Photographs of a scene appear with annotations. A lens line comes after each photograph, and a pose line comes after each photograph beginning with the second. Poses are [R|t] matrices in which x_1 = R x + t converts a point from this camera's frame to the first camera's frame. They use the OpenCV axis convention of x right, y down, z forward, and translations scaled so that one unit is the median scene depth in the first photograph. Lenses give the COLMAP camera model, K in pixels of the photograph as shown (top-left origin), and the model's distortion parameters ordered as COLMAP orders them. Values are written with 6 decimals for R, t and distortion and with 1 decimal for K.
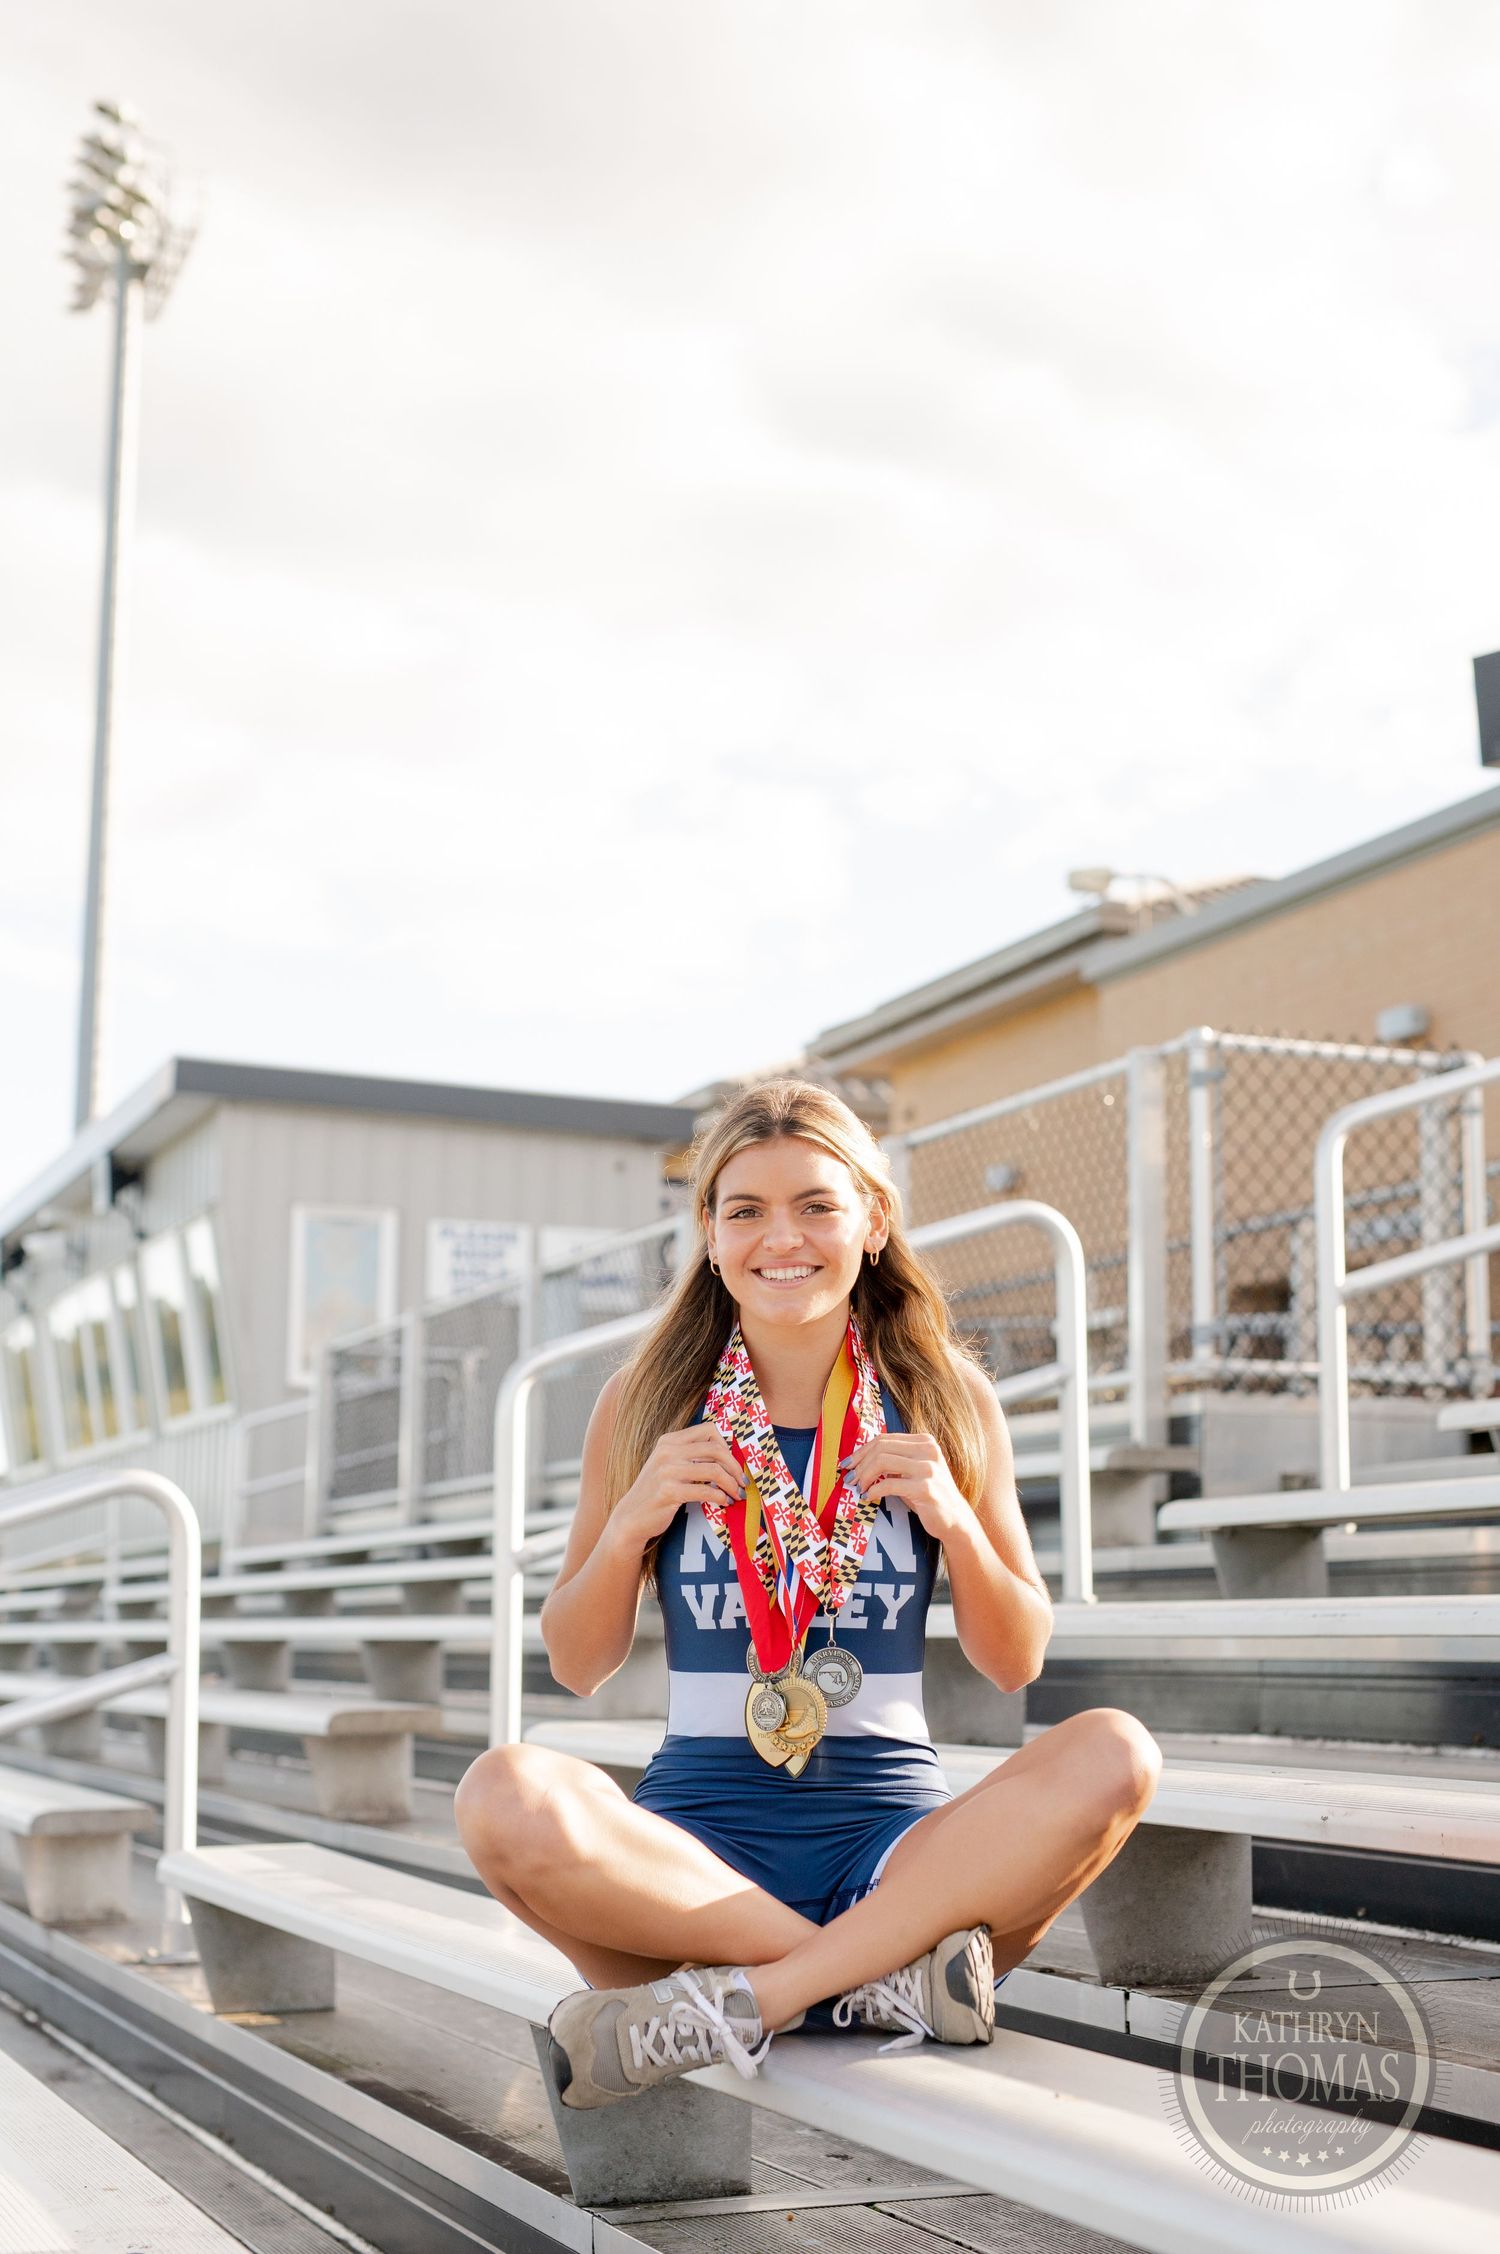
lens RADIAL K [[3188.5, 0, 750.0], [0, 3188.5, 1127.0], [0, 0, 1]] dist [-0.005527, 0.028436]
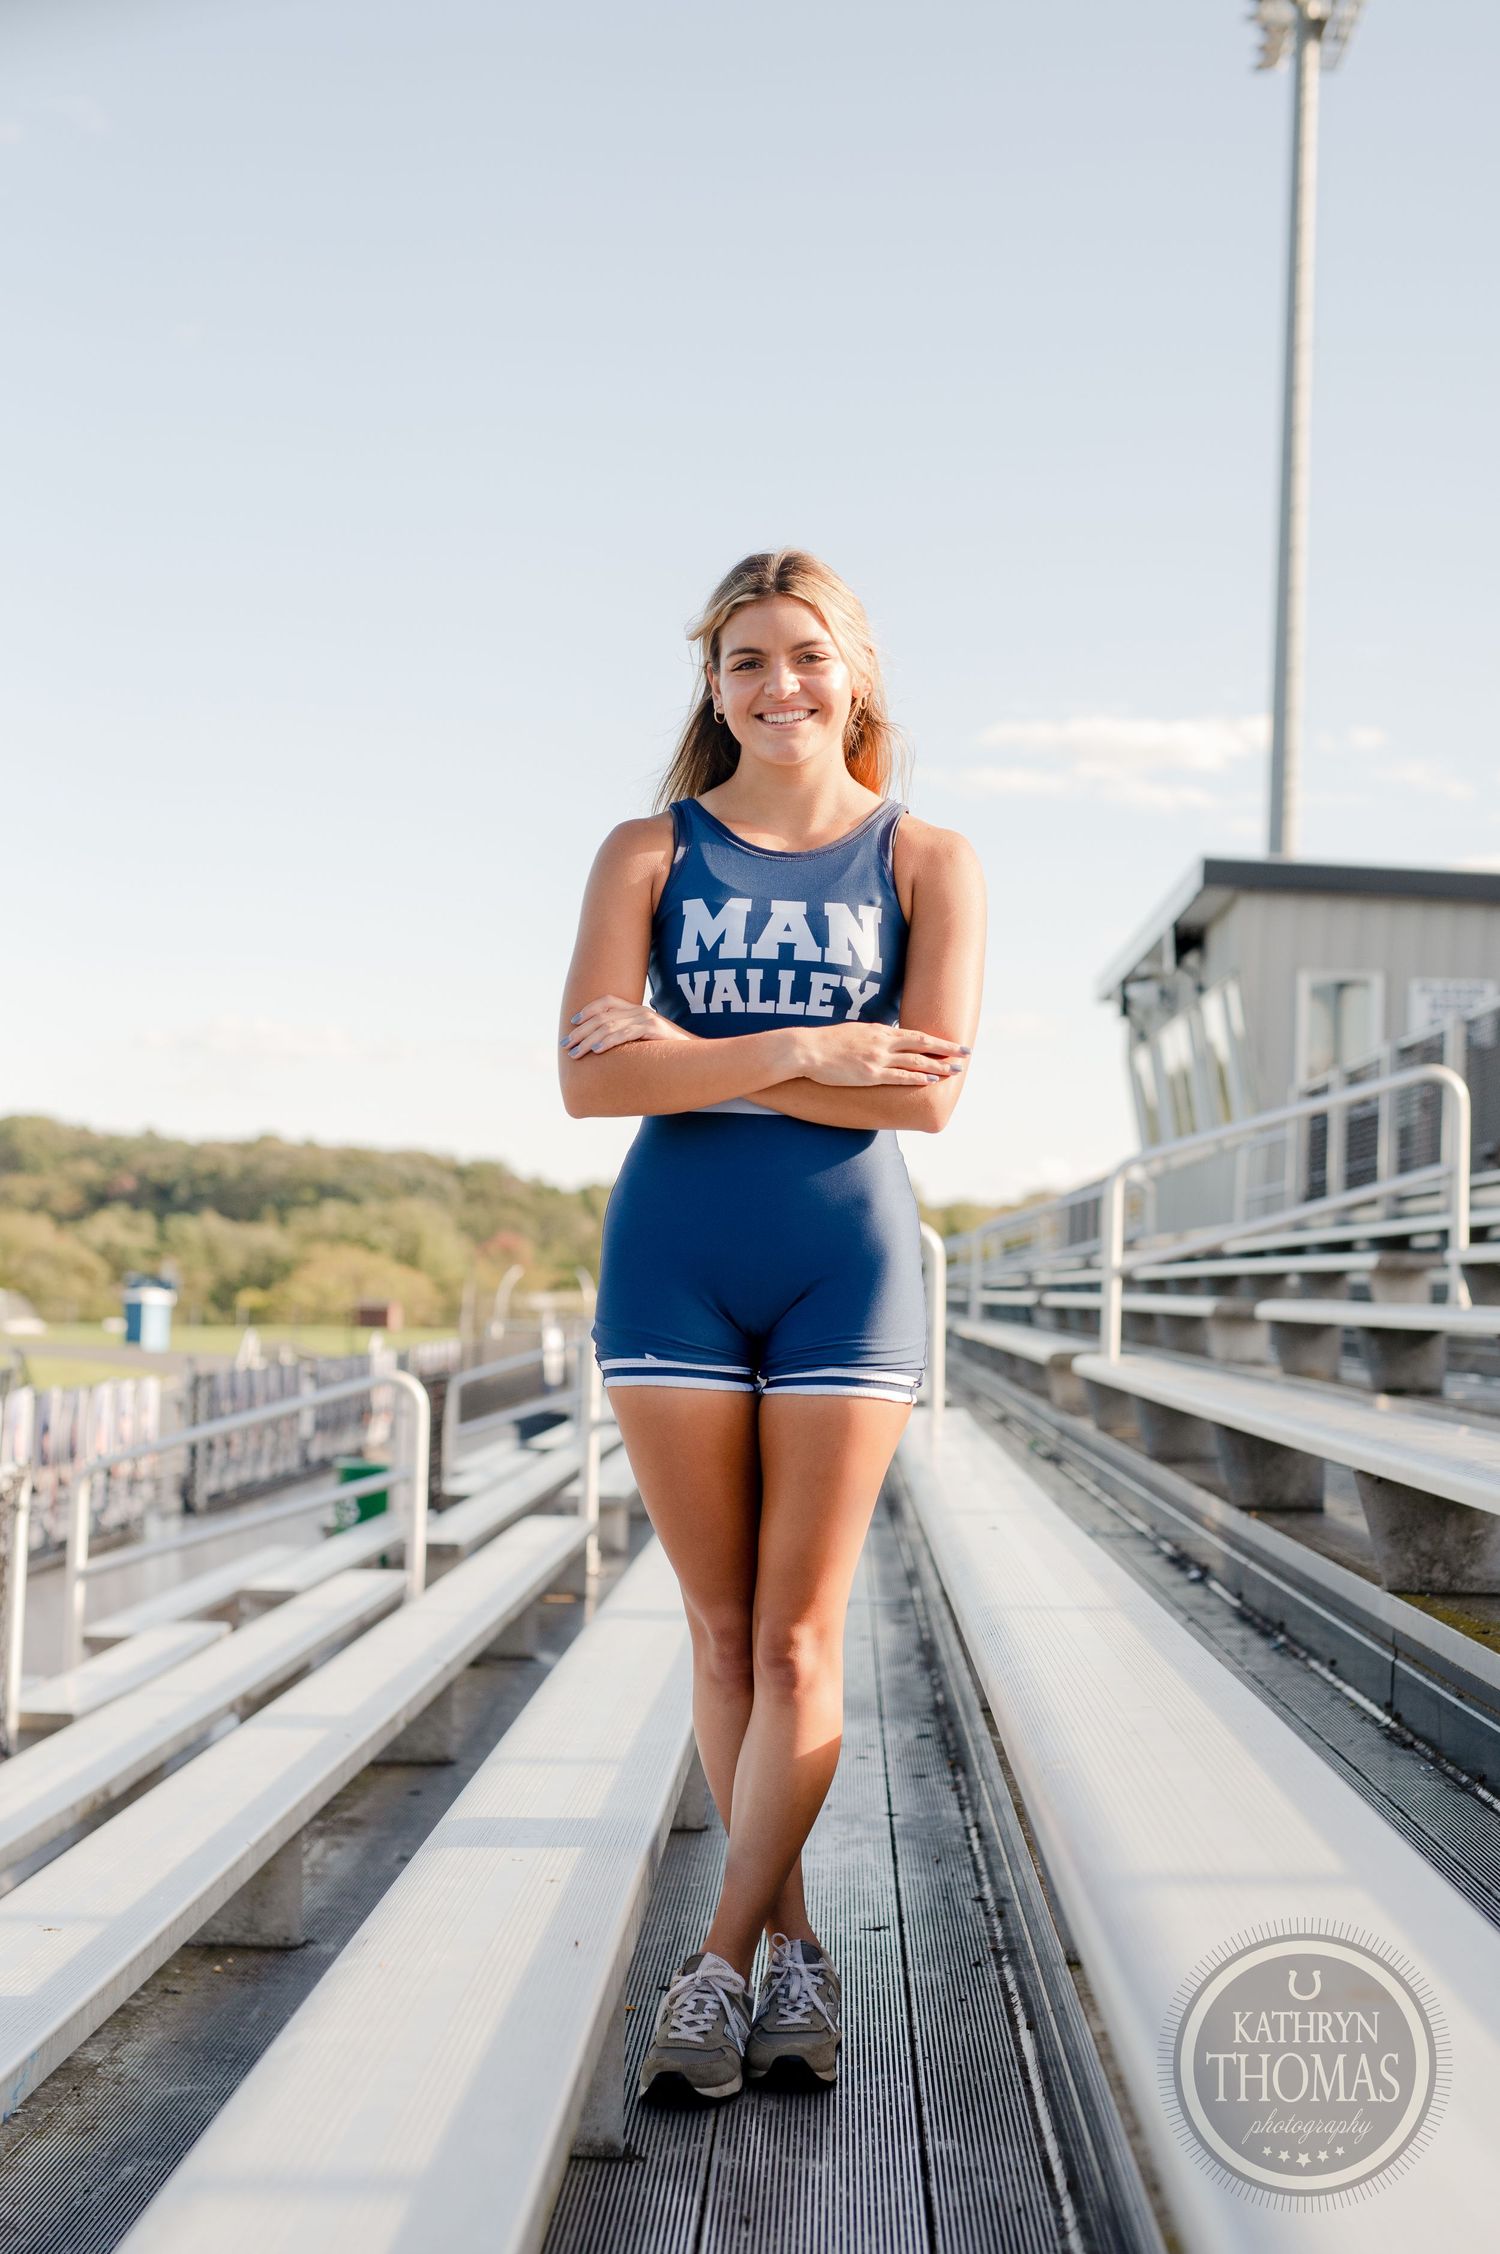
lens RADIAL K [[3136.7, 0, 733.0], [0, 3136.7, 1100.7], [0, 0, 1]] dist [0.003217, -0.004879]
pose [[0.919310, -0.004369, -0.393509, 0.114504], [0.041889, 0.995344, 0.086811, -0.034164], [0.391297, -0.096291, 0.915213, -0.190586]]
